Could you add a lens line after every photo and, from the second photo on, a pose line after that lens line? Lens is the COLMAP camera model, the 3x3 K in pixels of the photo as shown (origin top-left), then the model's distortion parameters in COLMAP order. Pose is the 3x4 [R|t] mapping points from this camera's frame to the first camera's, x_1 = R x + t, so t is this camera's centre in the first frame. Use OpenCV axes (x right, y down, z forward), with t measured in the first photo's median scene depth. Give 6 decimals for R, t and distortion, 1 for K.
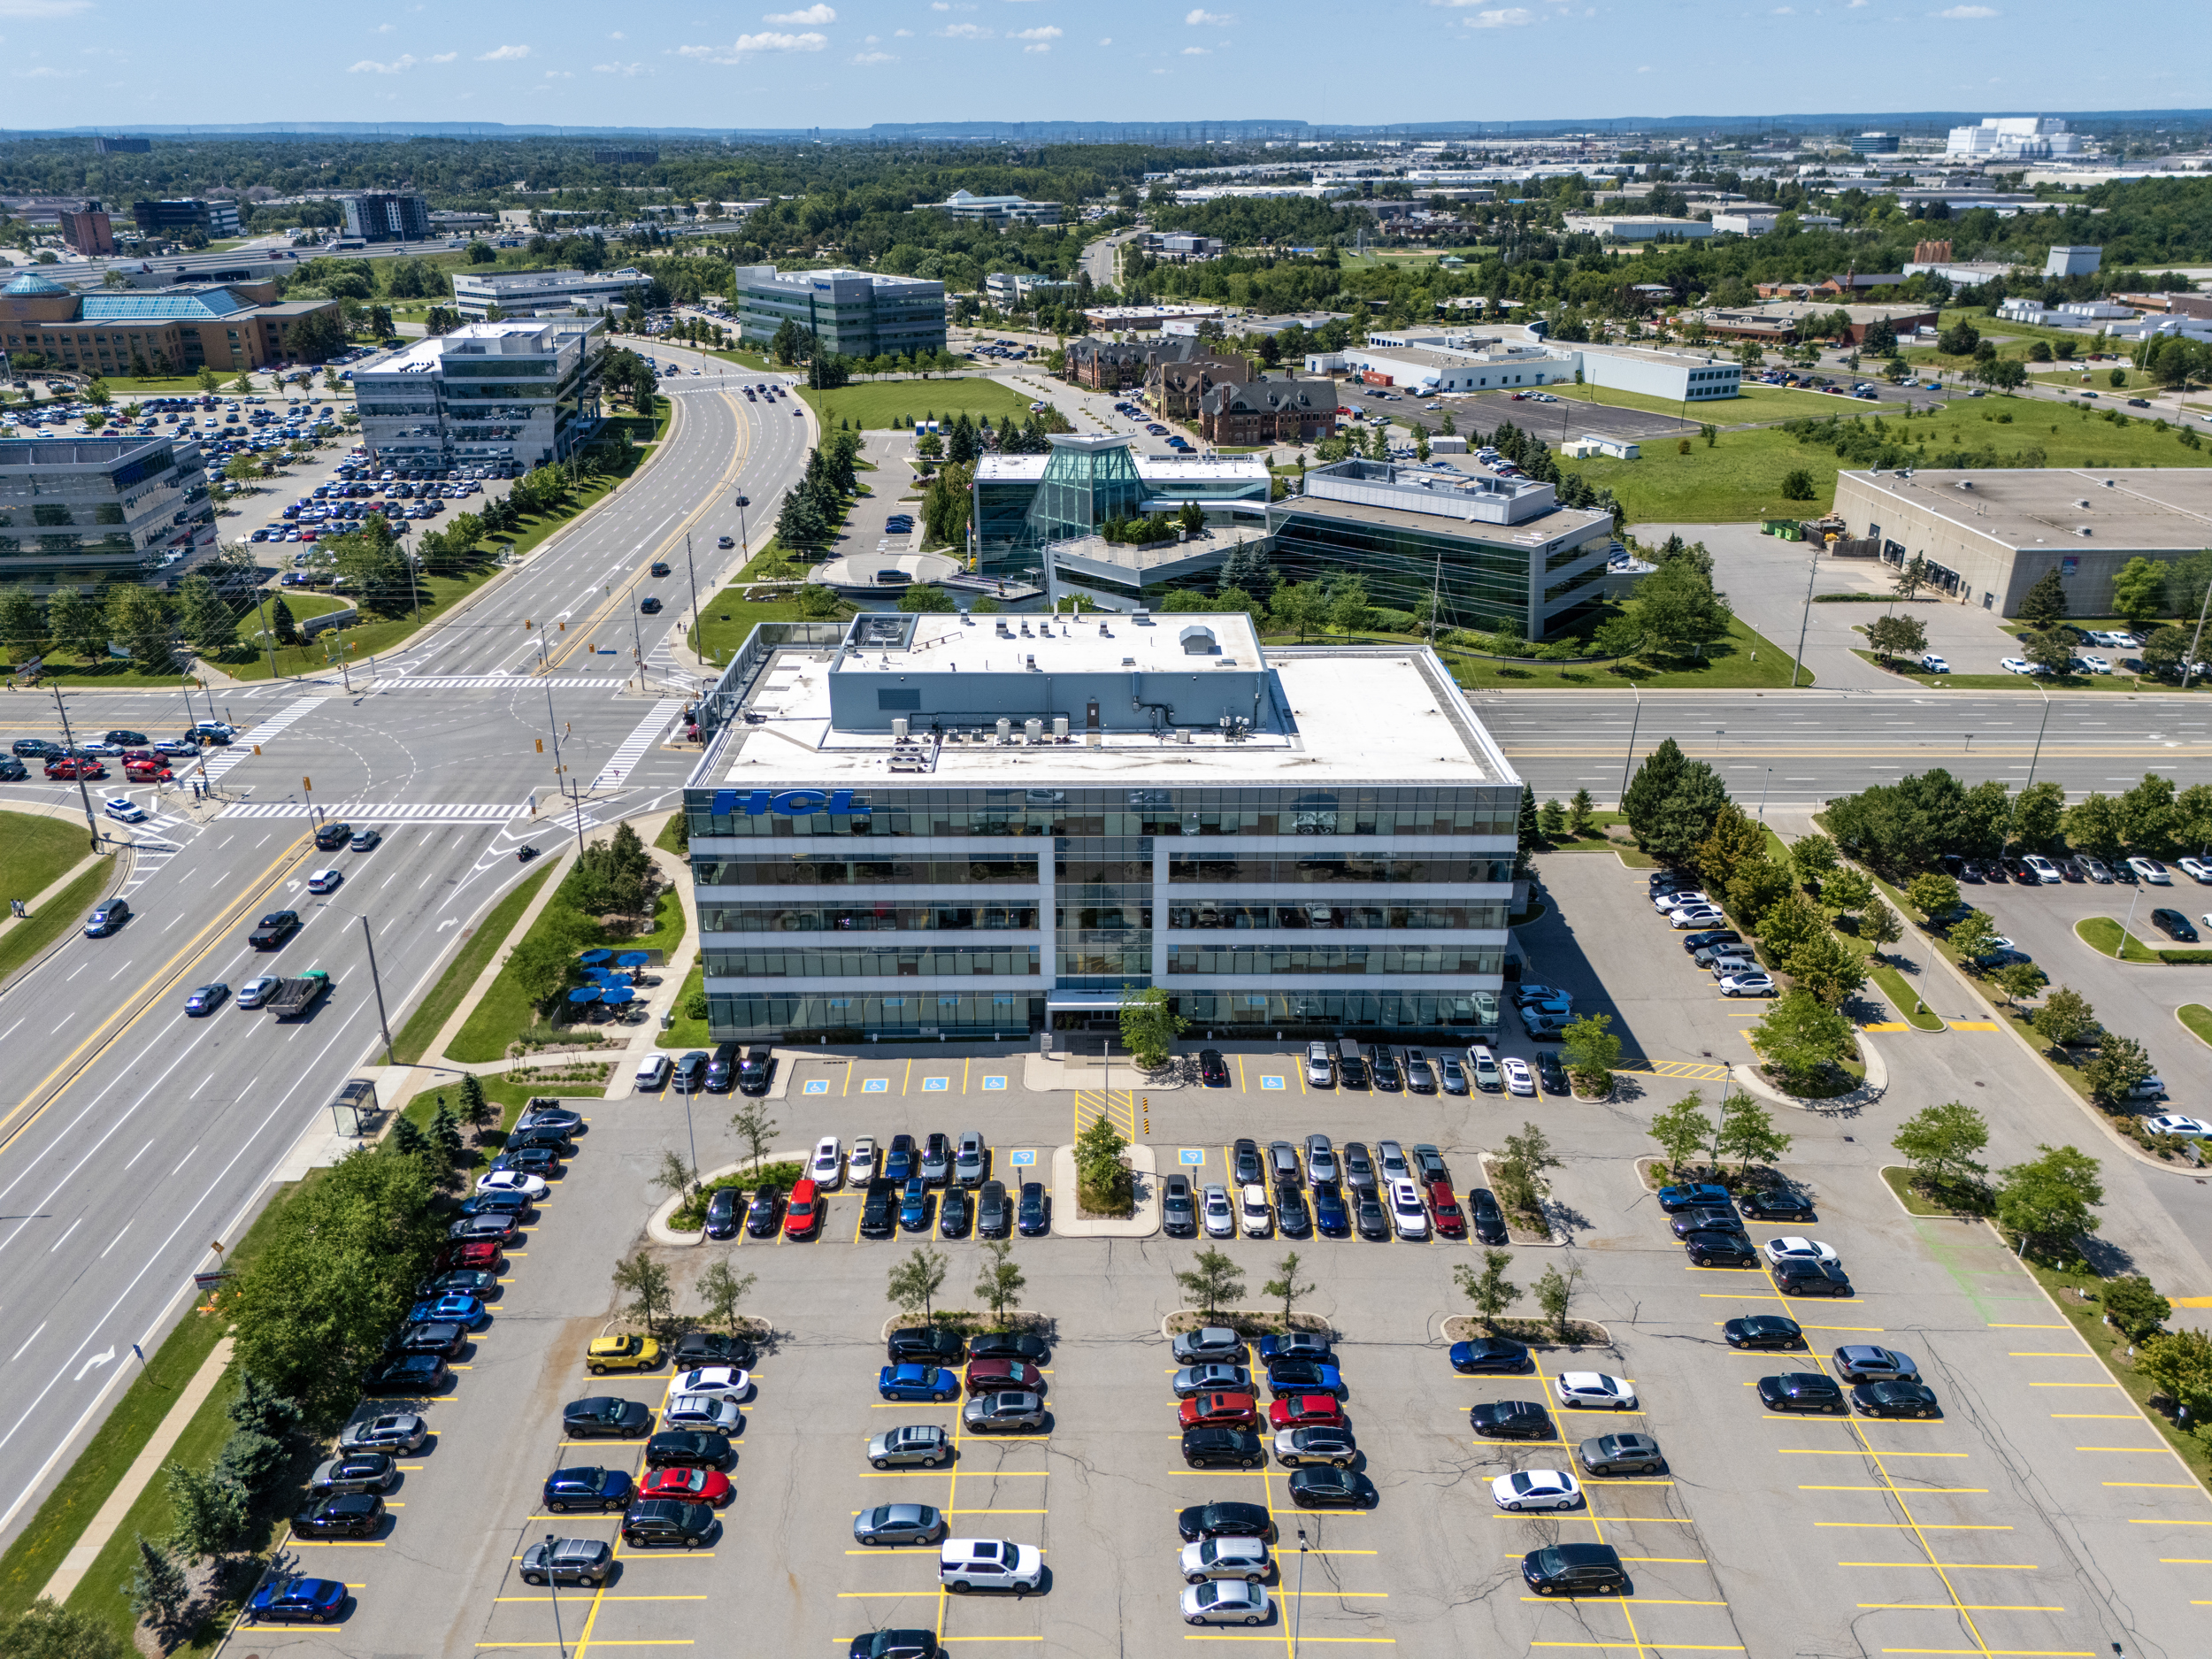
lens RADIAL K [[1628.6, 0, 1110.0], [0, 1628.6, 835.7], [0, 0, 1]] dist [0.065583, -0.059501]
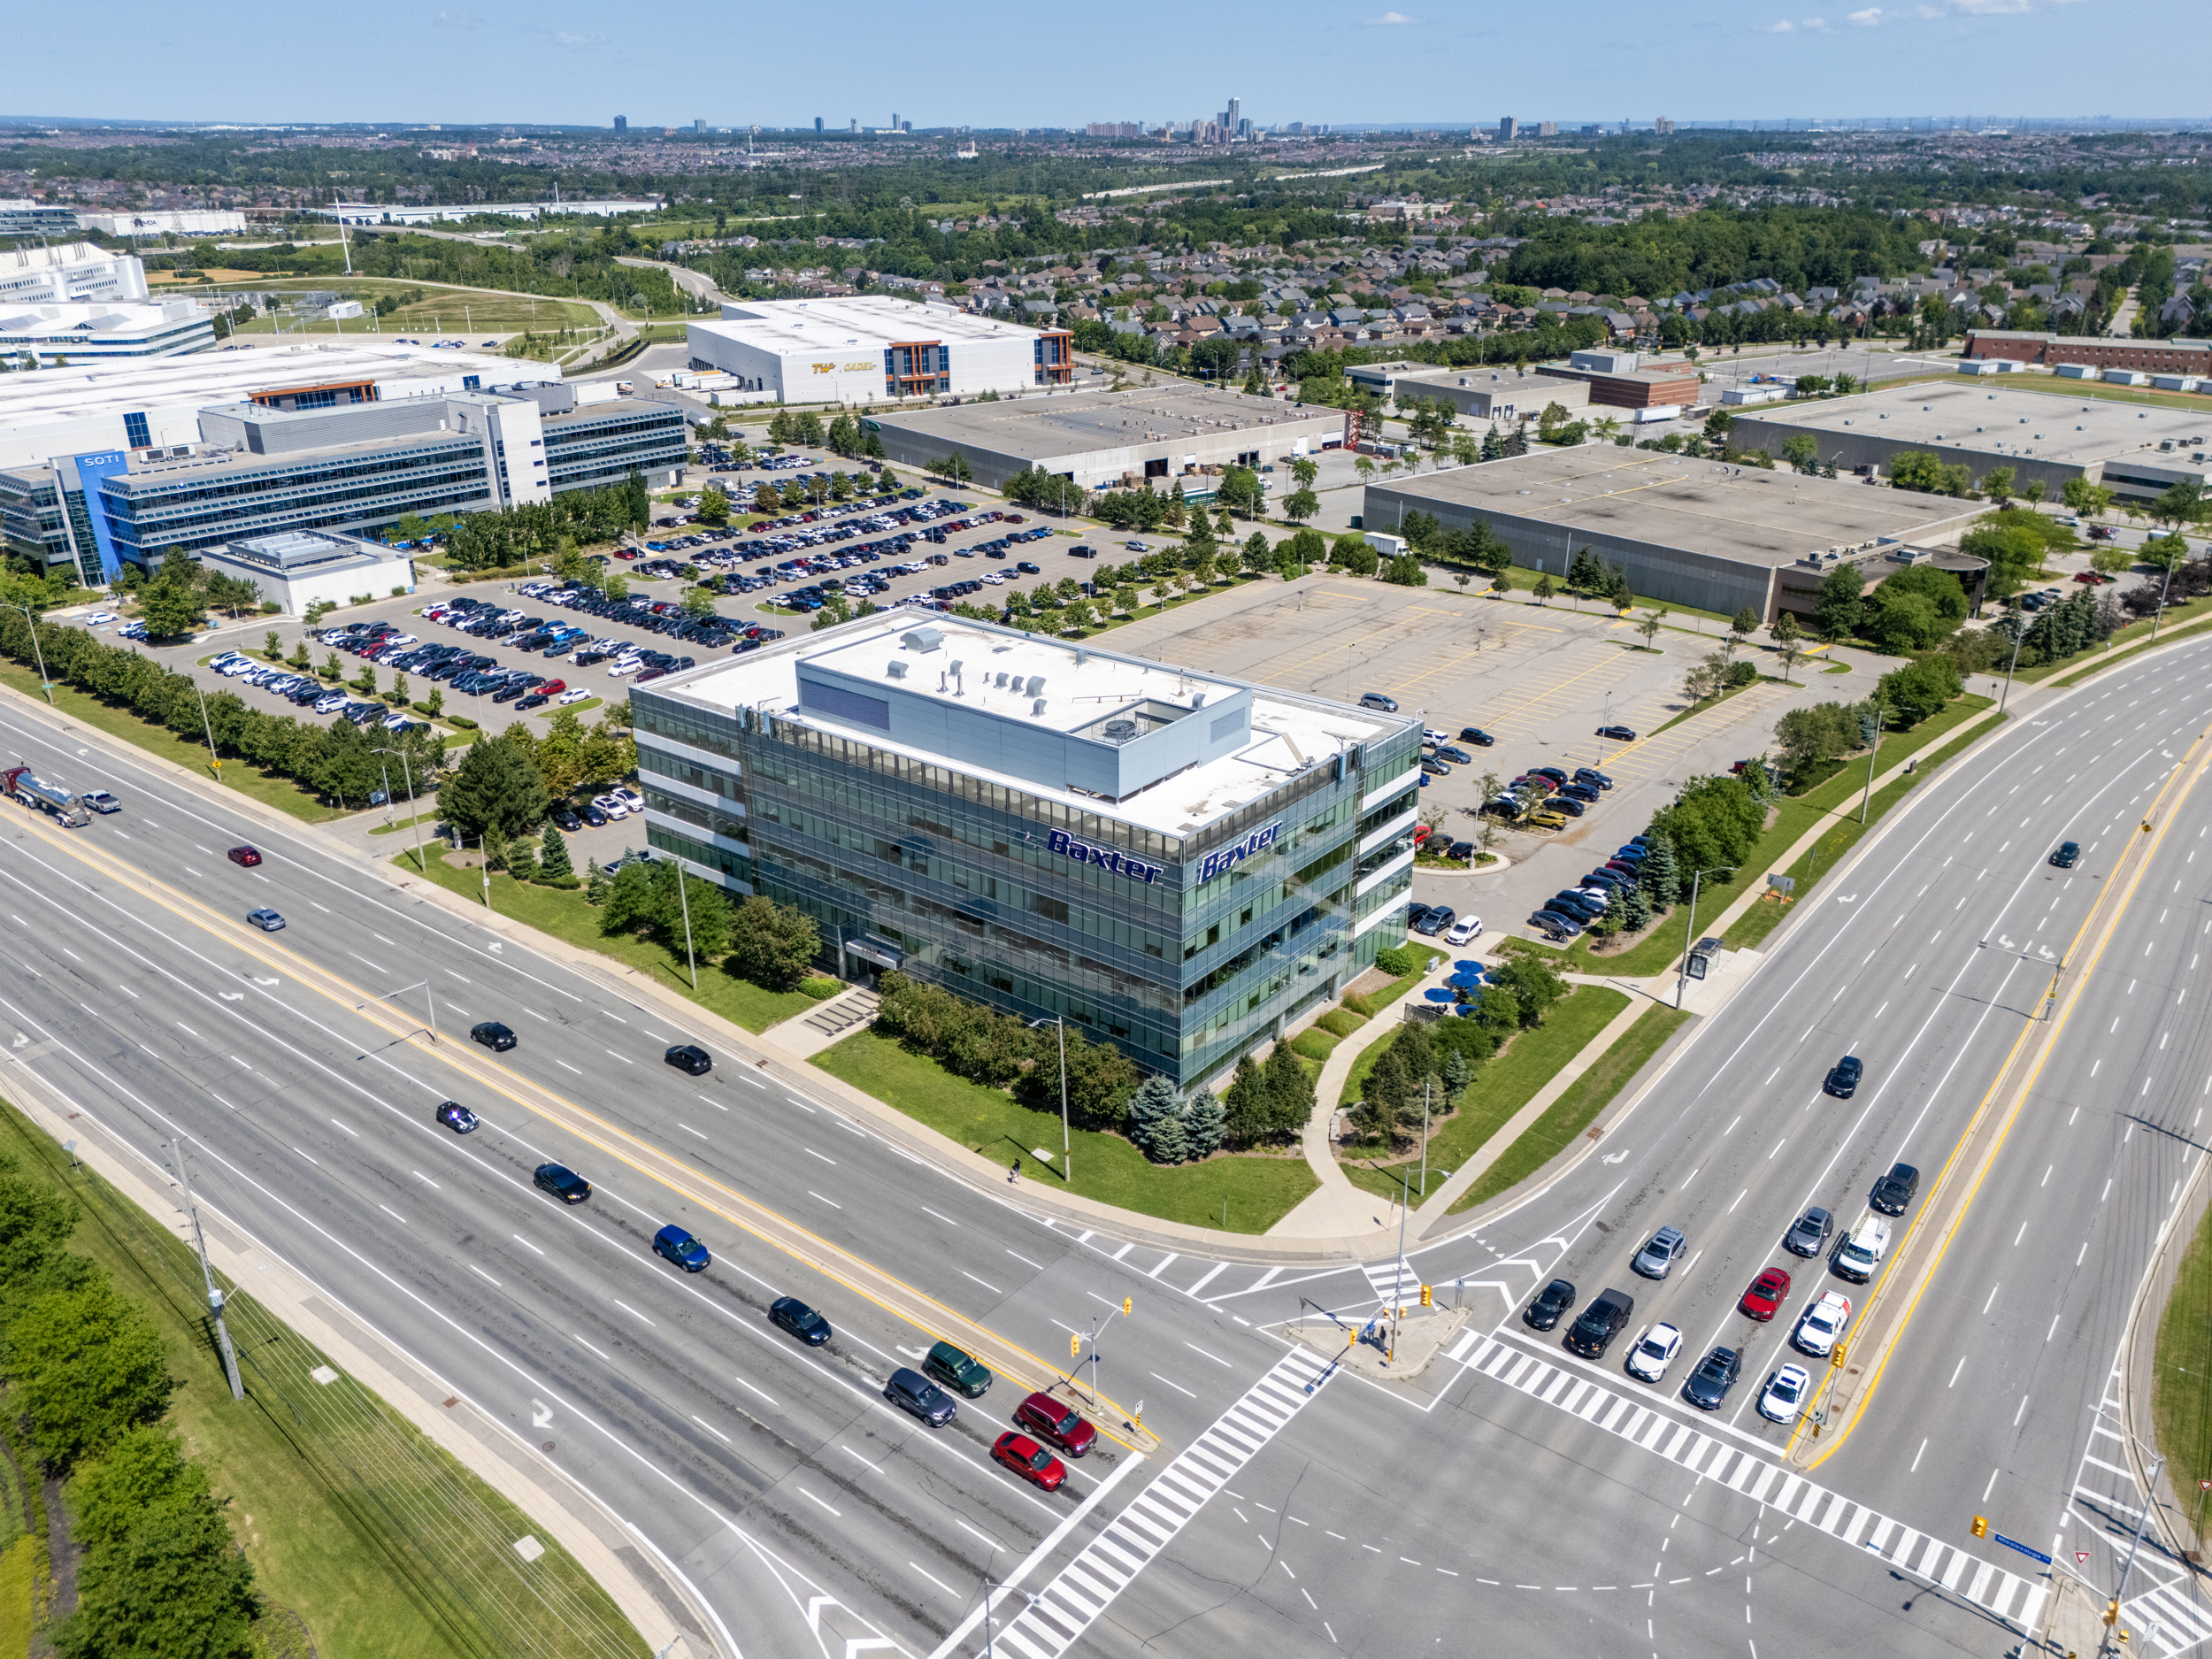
lens RADIAL K [[1628.6, 0, 1097.3], [0, 1628.6, 849.9], [0, 0, 1]] dist [0.065583, -0.059501]
pose [[-0.777266, -0.249301, 0.577673, -0.698568], [0.252964, 0.716843, 0.649727, -0.700495], [-0.576078, 0.651142, -0.494113, 1.596016]]
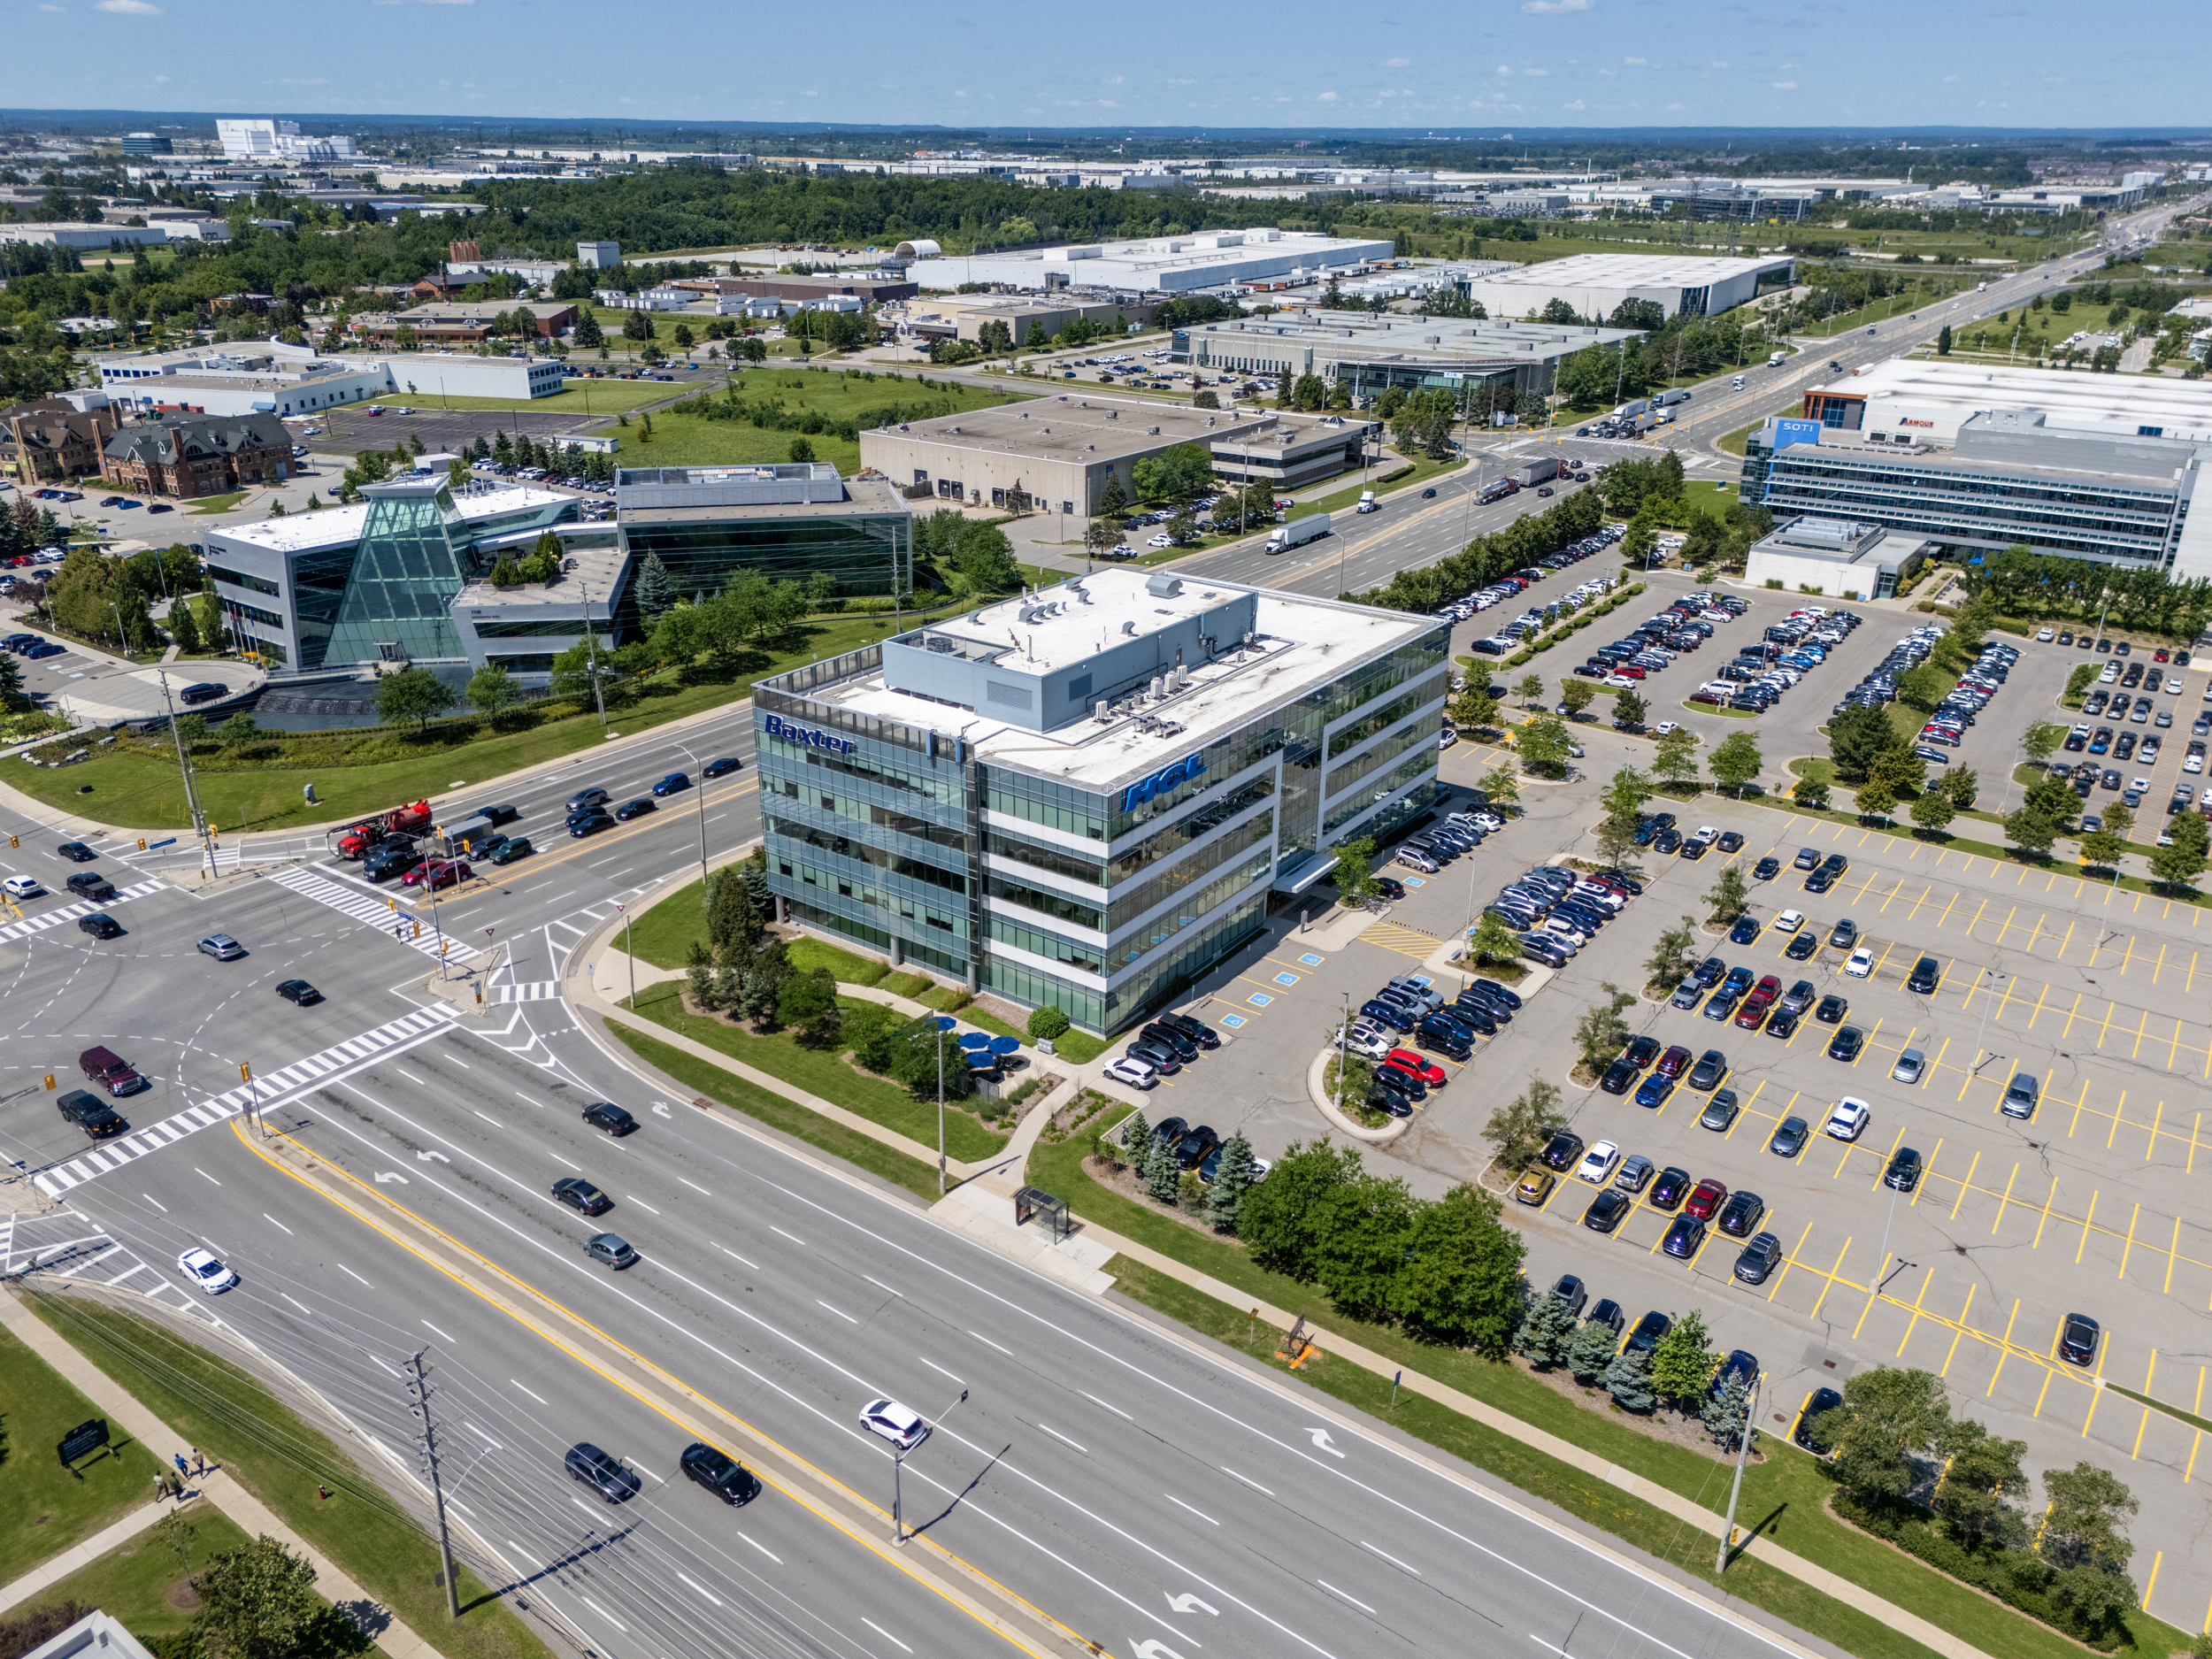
lens RADIAL K [[1628.6, 0, 1104.9], [0, 1628.6, 827.0], [0, 0, 1]] dist [0.065583, -0.059501]
pose [[0.590912, -0.307264, 0.745930, -0.938443], [0.310296, 0.940062, 0.141420, -0.141877], [-0.744674, 0.147892, 0.650837, 0.298640]]
